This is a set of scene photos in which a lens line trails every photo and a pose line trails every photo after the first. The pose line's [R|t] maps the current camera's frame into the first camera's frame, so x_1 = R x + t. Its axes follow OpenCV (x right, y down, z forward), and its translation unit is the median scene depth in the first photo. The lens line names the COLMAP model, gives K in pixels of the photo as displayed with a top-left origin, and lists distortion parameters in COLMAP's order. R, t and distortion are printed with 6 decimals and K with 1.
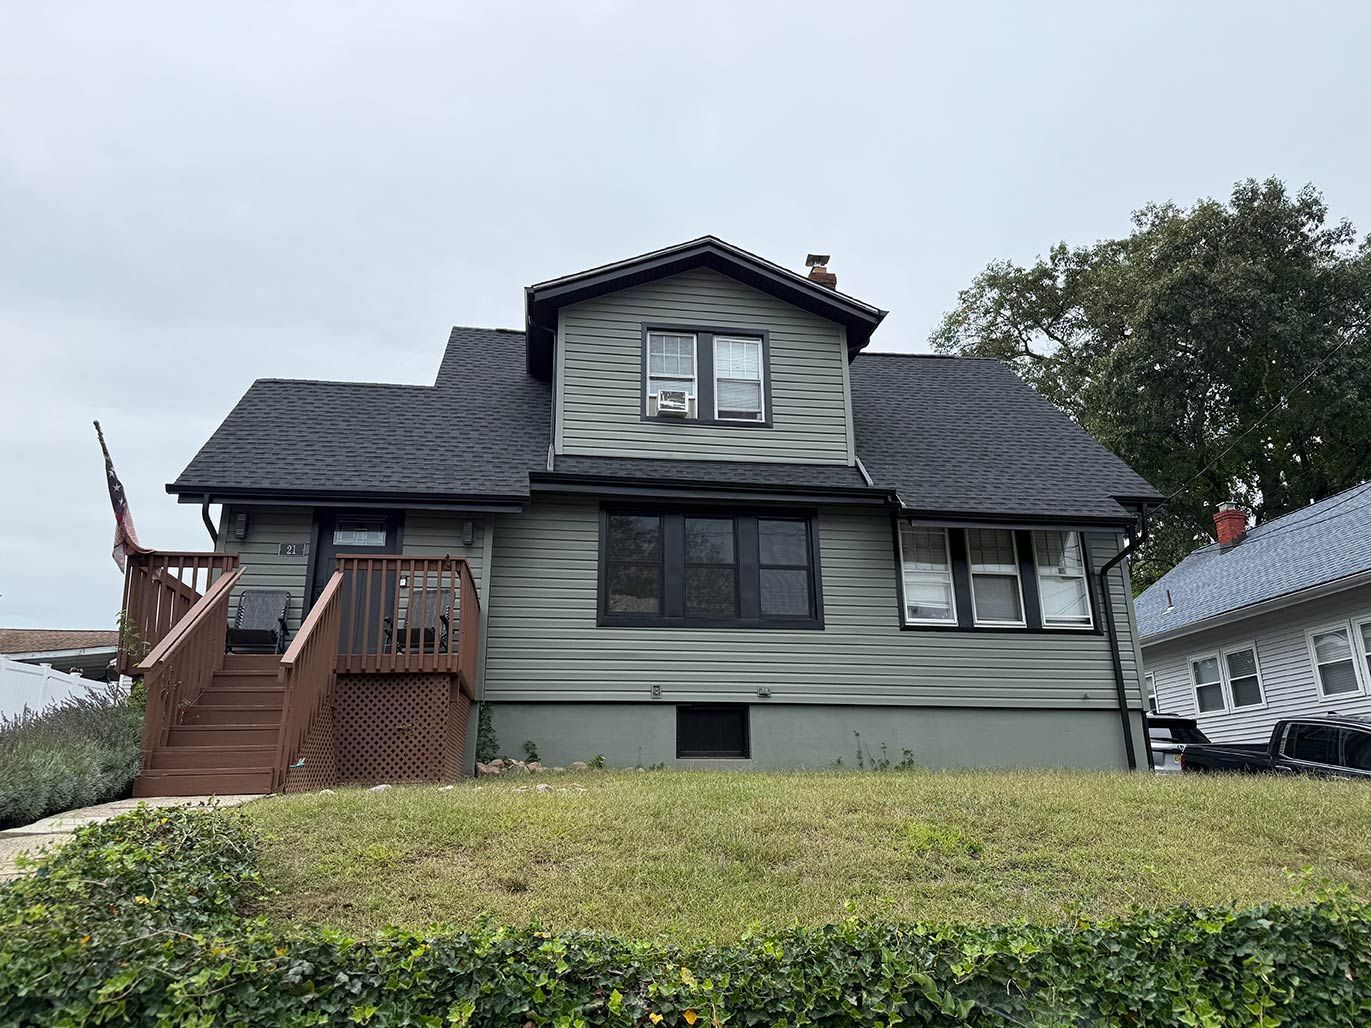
lens RADIAL K [[956.8, 0, 705.2], [0, 956.8, 506.4], [0, 0, 1]] dist [0.054354, -0.116496]
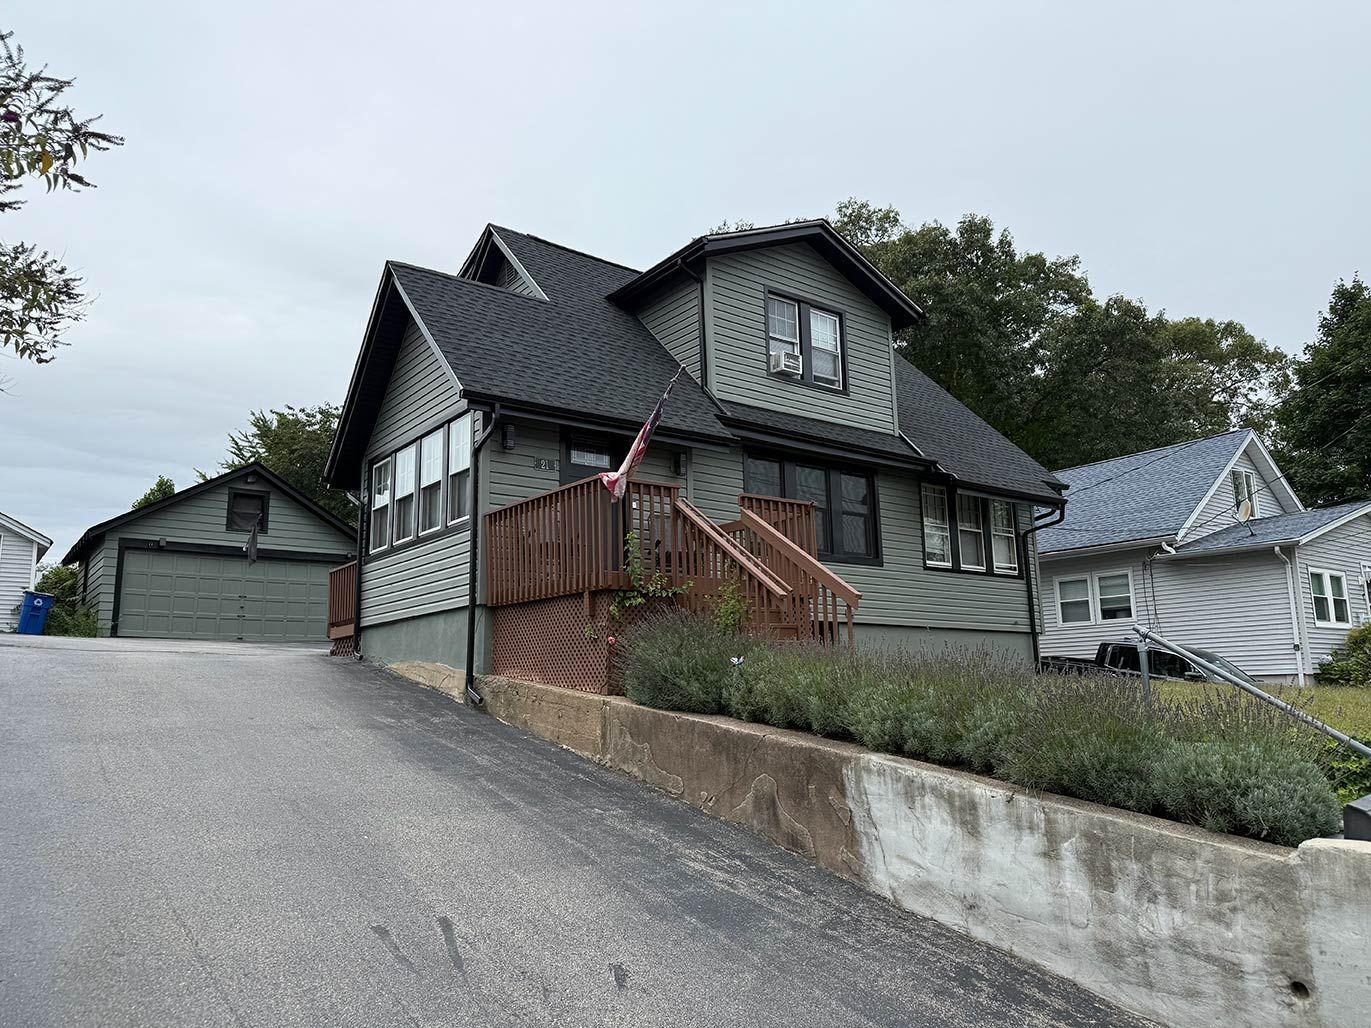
lens RADIAL K [[956.8, 0, 705.2], [0, 956.8, 506.4], [0, 0, 1]] dist [0.054354, -0.116496]
pose [[0.867882, 0.084678, 0.489500, -0.671176], [-0.137559, 0.987799, 0.073014, -0.008892], [-0.477345, -0.130703, 0.868941, 0.027455]]
